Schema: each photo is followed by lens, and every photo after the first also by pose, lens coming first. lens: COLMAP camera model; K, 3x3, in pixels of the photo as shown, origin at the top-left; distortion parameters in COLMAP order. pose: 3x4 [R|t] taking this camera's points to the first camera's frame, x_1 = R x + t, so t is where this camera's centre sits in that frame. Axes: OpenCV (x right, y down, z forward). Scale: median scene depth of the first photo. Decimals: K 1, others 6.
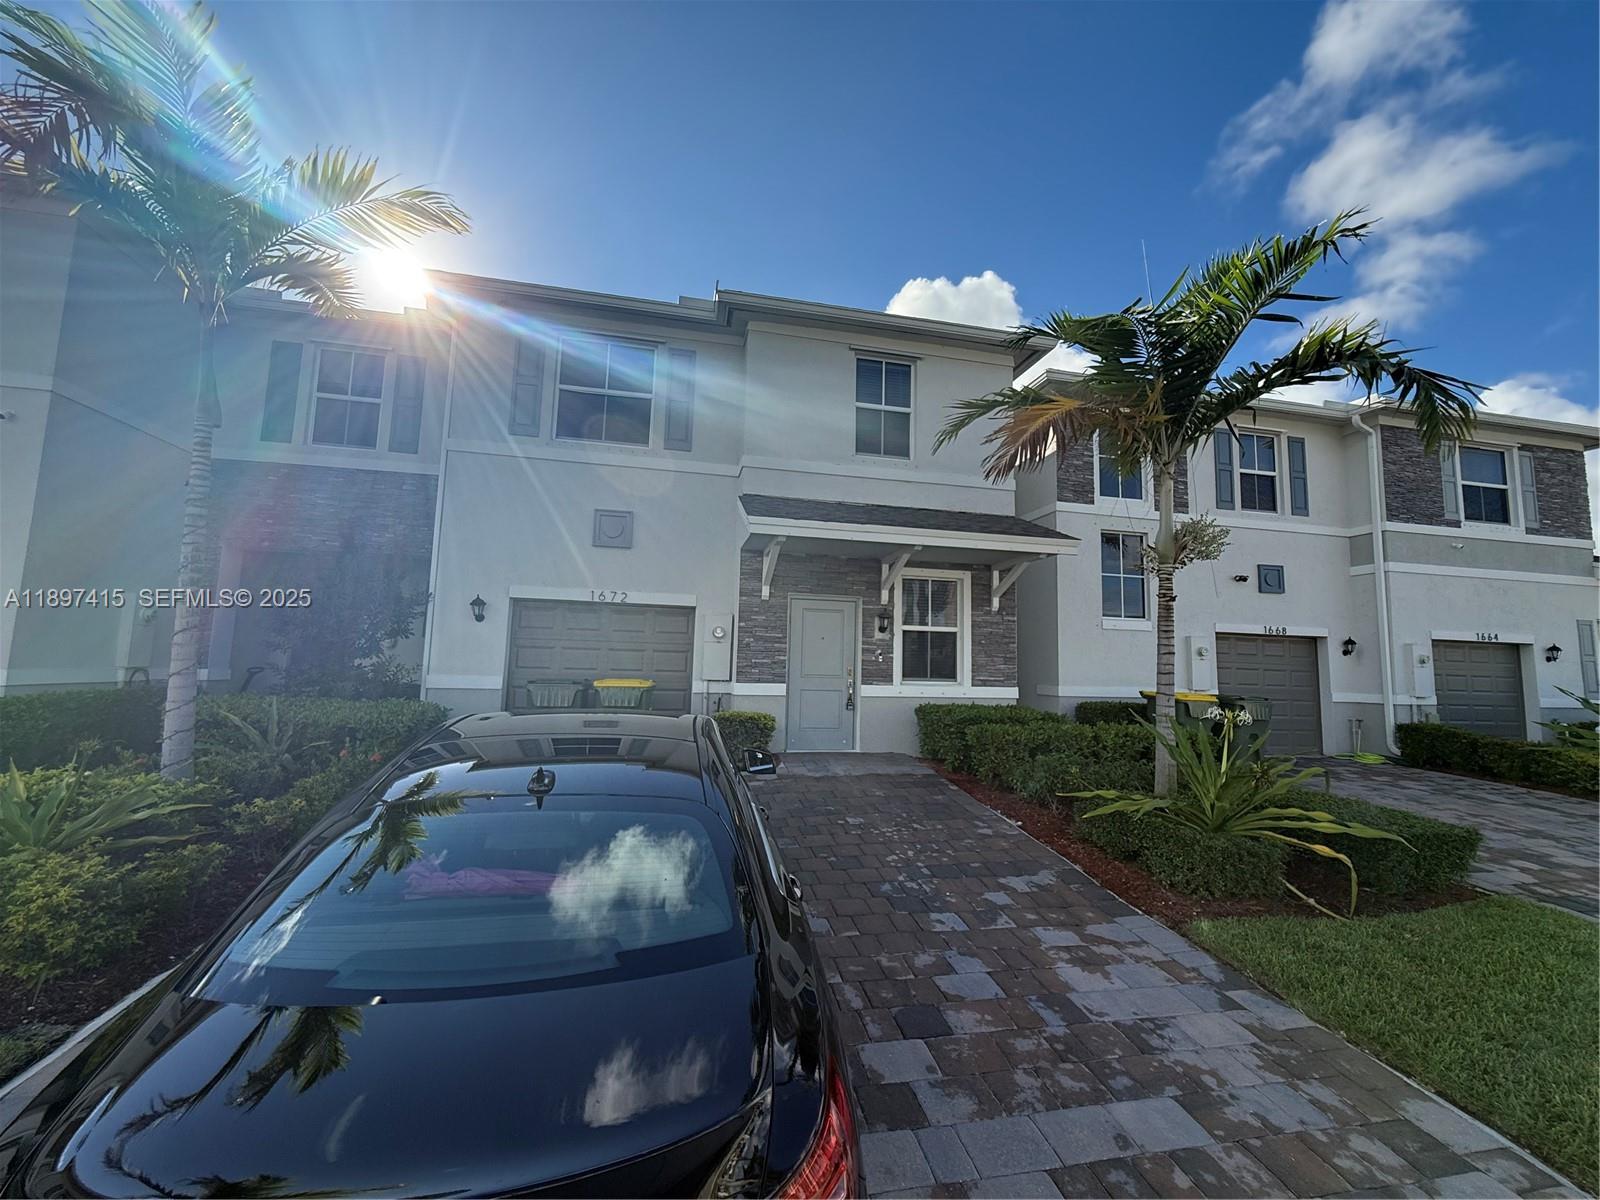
lens RADIAL K [[630.6, 0, 811.1], [0, 630.6, 599.3], [0, 0, 1]] dist [0.000635, 0.000698]
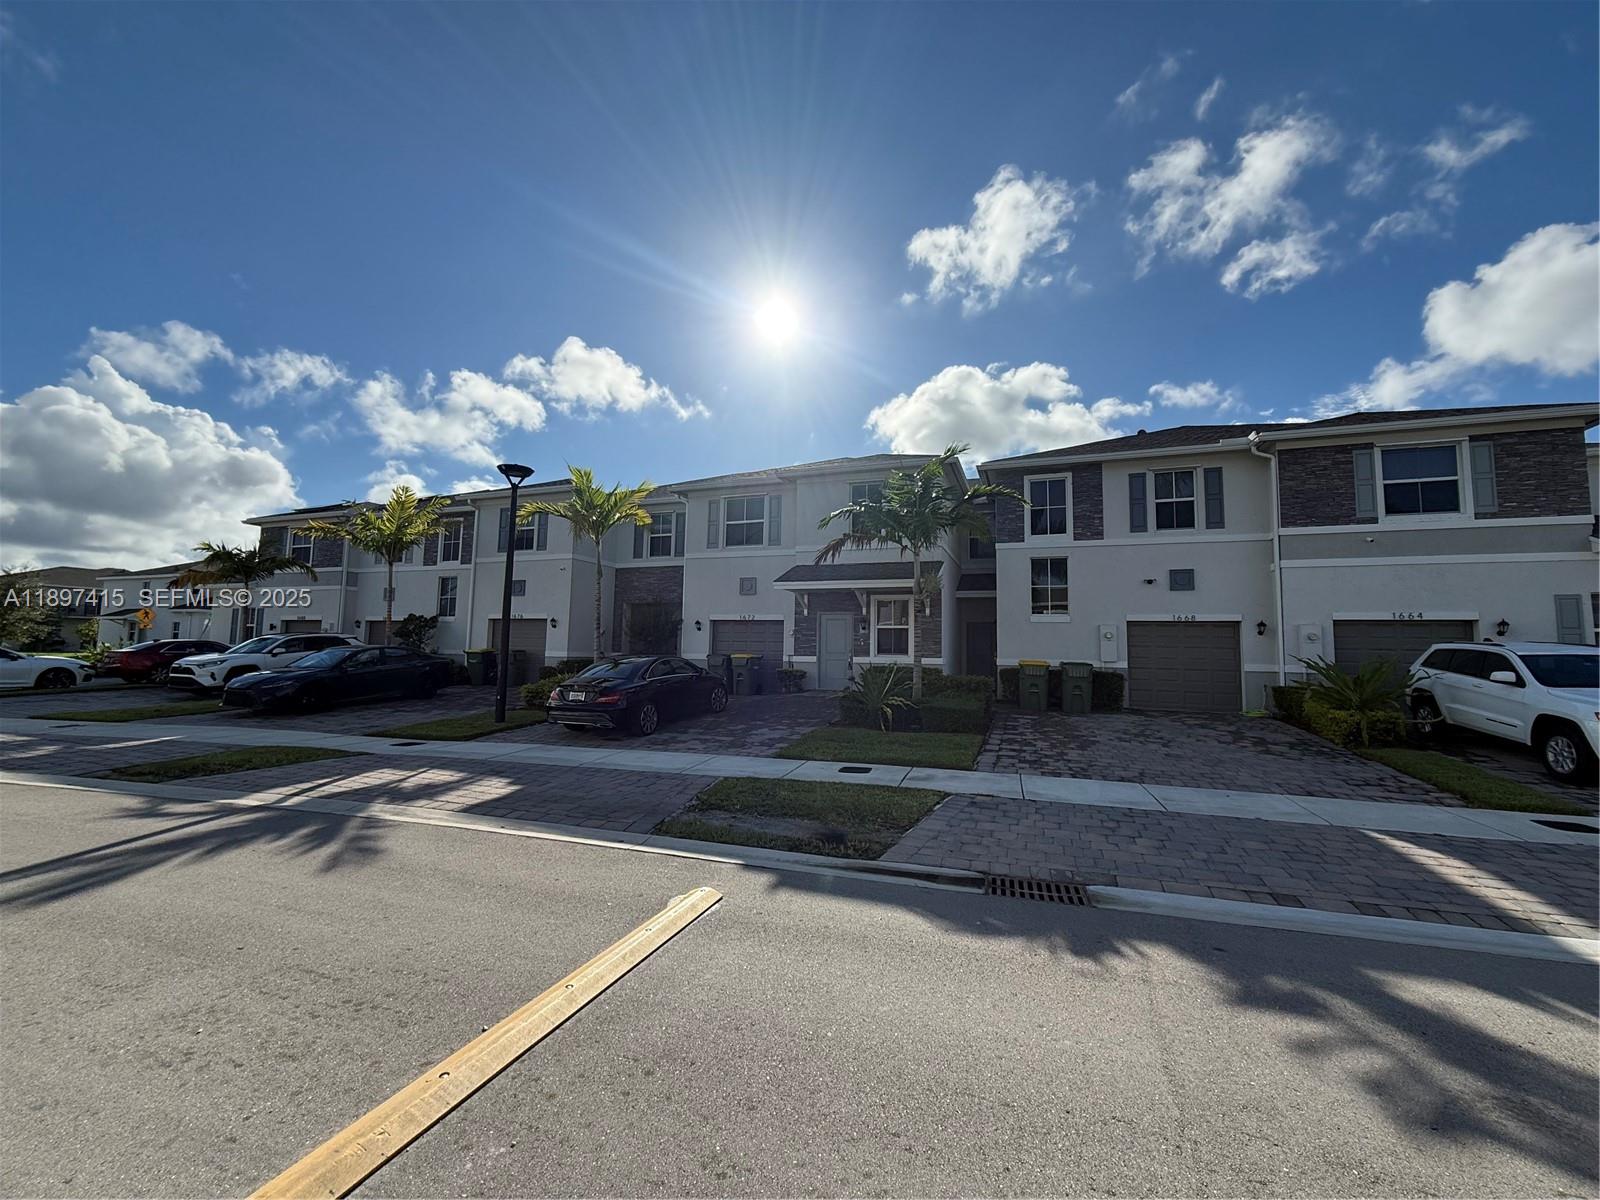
lens RADIAL K [[630.6, 0, 811.1], [0, 630.6, 599.3], [0, 0, 1]] dist [0.000635, 0.000698]
pose [[0.847652, -0.055540, -0.527638, 0.996027], [0.058699, 0.998218, -0.010773, -0.029257], [0.527296, -0.021840, 0.849401, -0.721161]]
